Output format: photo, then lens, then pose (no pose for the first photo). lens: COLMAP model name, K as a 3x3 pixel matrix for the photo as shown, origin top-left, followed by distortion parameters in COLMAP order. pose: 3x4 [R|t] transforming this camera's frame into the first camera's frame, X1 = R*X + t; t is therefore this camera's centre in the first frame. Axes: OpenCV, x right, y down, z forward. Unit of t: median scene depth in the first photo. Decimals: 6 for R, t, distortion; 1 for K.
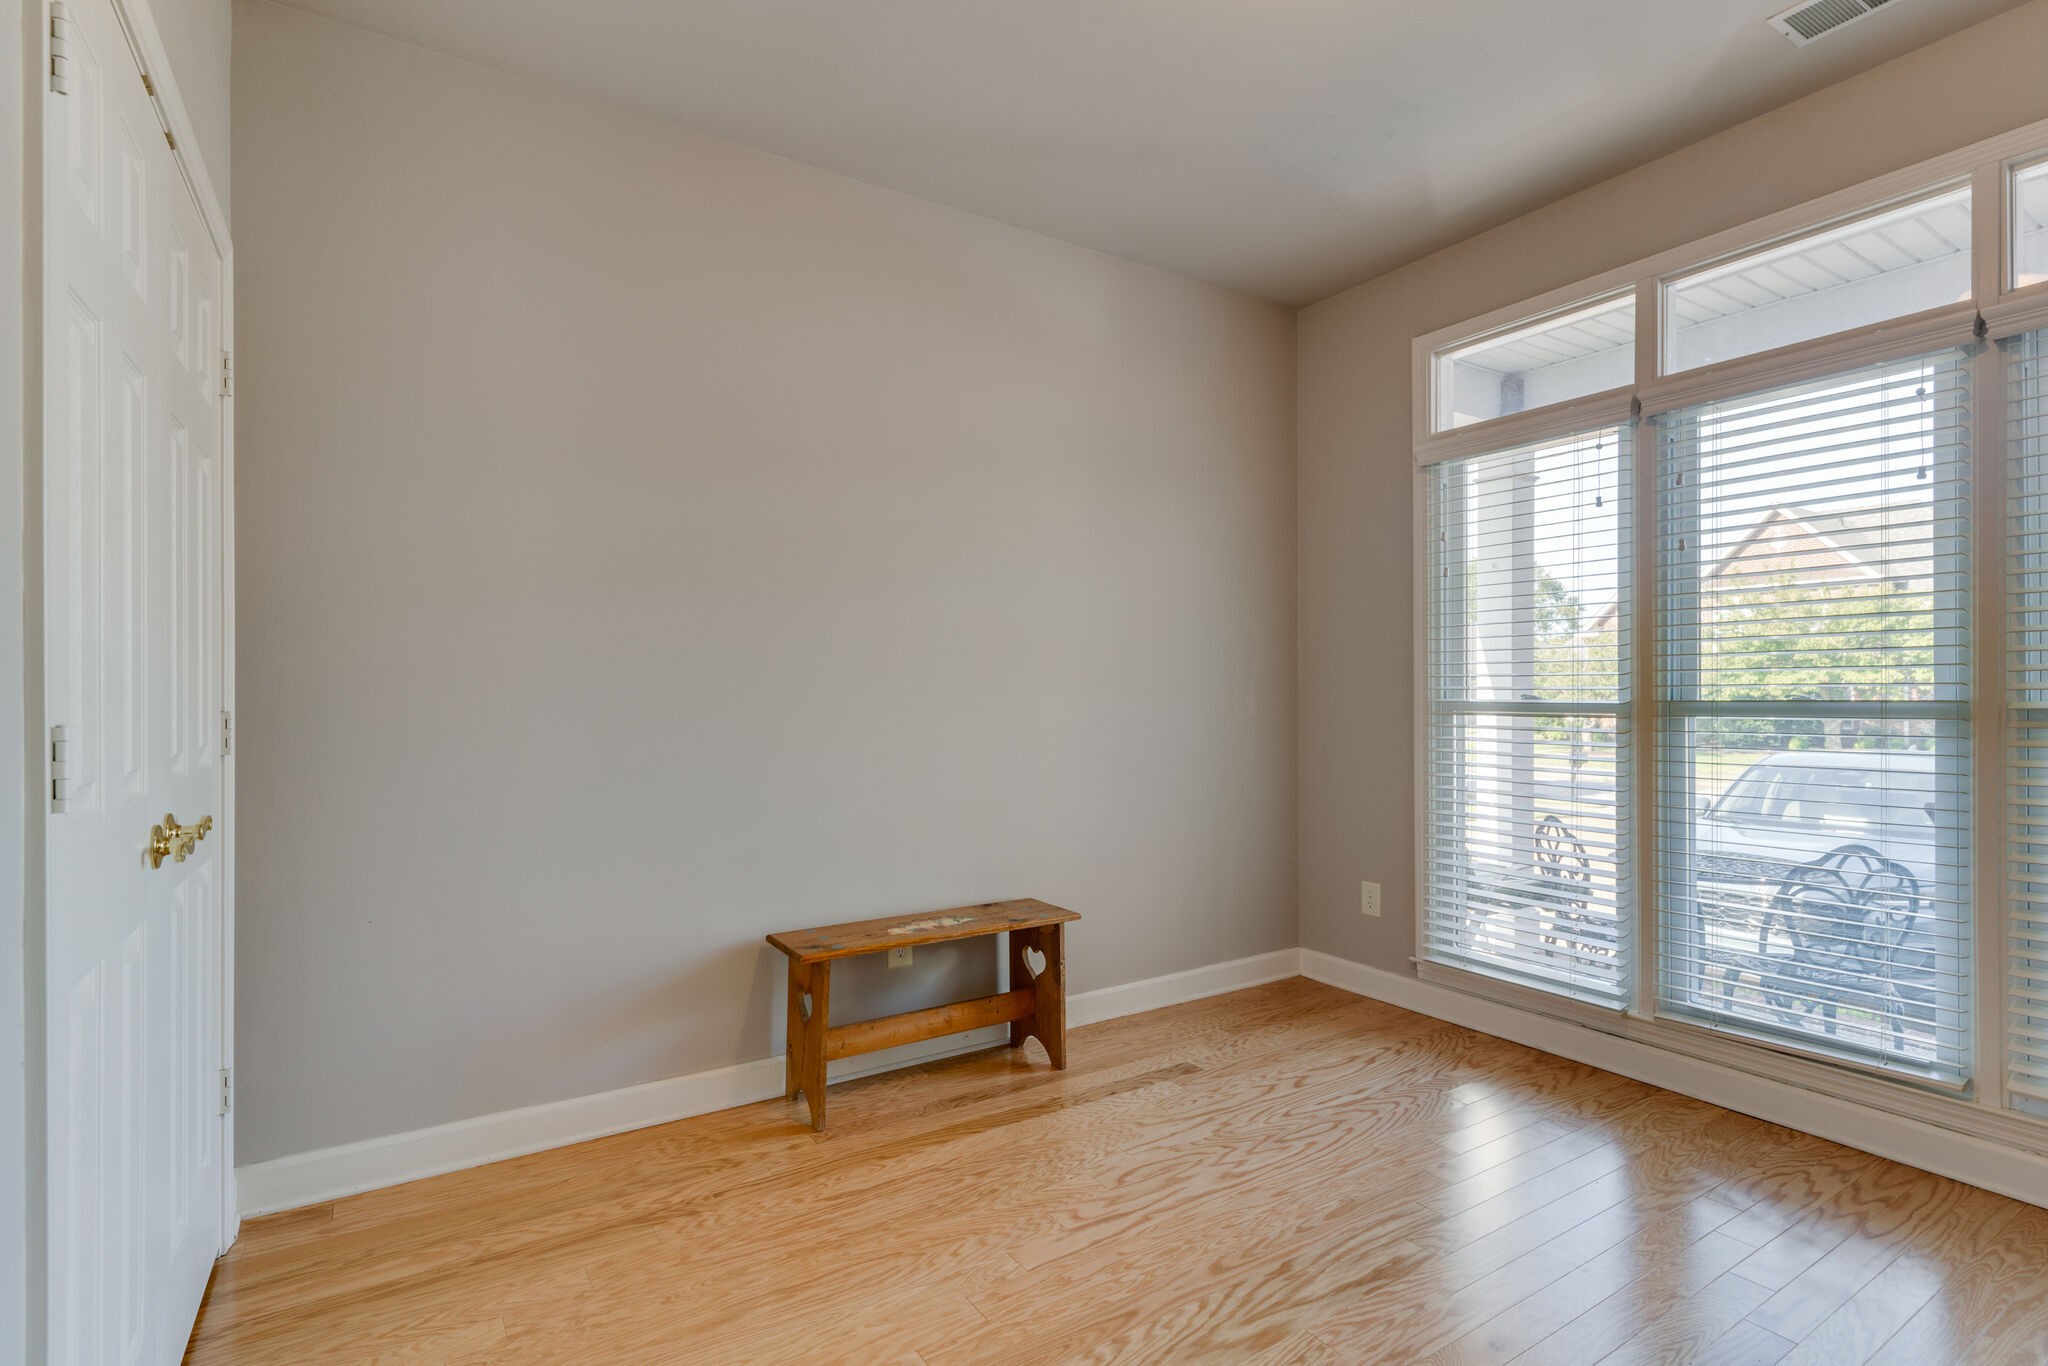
lens RADIAL K [[982.0, 0, 1024.0], [0, 982.0, 683.0], [0, 0, 1]] dist [-0.000234, -0.000086]
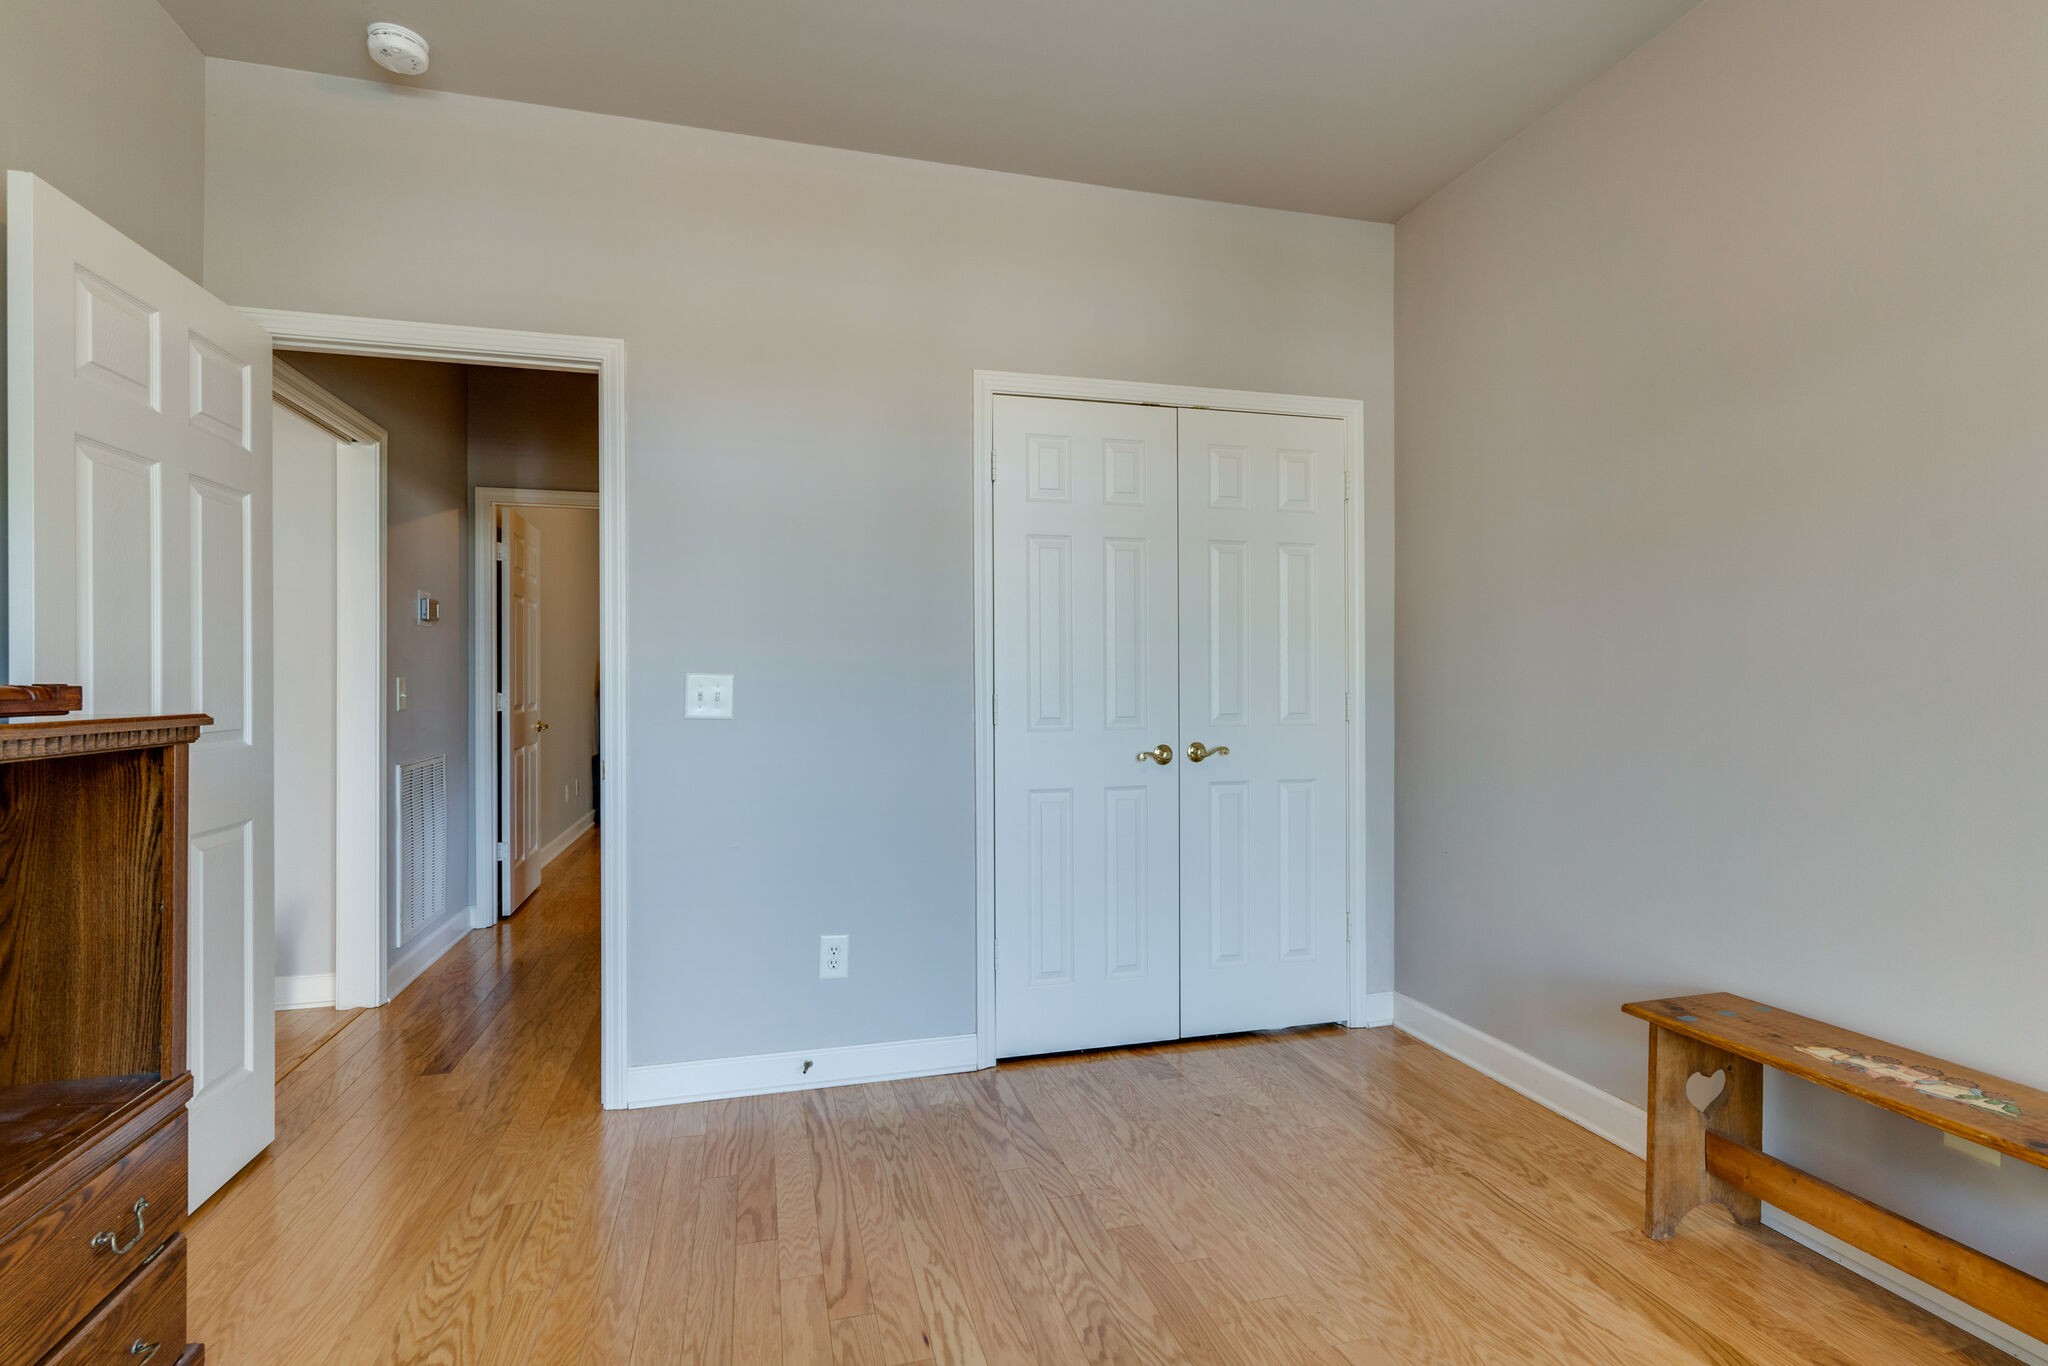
lens RADIAL K [[982.0, 0, 1024.0], [0, 982.0, 683.0], [0, 0, 1]] dist [-0.000234, -0.000086]
pose [[-0.297149, 0.004093, -0.954822, 0.798237], [0.008930, 0.999959, 0.001507, 0.008286], [0.954790, -0.008078, -0.297173, 0.877075]]
